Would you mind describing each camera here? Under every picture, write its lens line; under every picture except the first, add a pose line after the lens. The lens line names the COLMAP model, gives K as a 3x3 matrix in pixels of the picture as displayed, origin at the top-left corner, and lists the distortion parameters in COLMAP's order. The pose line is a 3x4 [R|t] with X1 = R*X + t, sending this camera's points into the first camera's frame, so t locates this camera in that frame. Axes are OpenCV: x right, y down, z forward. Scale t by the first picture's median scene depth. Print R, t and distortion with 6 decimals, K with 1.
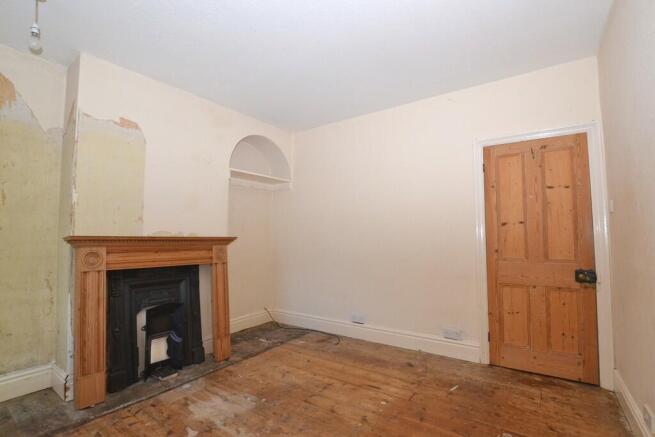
lens RADIAL K [[290.4, 0, 315.7], [0, 290.4, 220.5], [0, 0, 1]] dist [-0.022926, 0.000148]
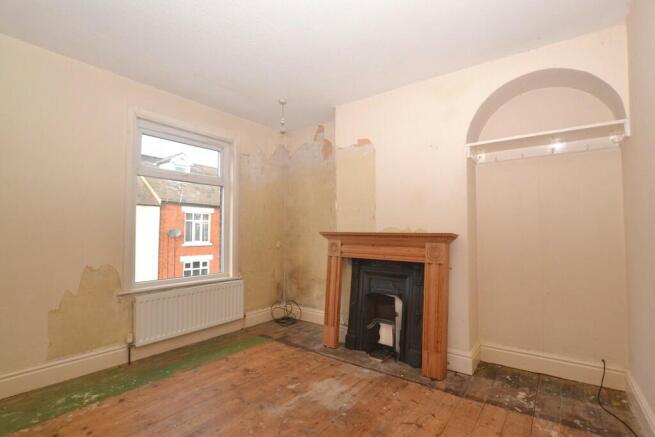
lens RADIAL K [[290.4, 0, 315.7], [0, 290.4, 220.5], [0, 0, 1]] dist [-0.022926, 0.000148]
pose [[0.041646, -0.034974, -0.998520, 0.589741], [0.054826, 0.997961, -0.032667, 0.033429], [0.997627, -0.053384, 0.043479, 0.722812]]
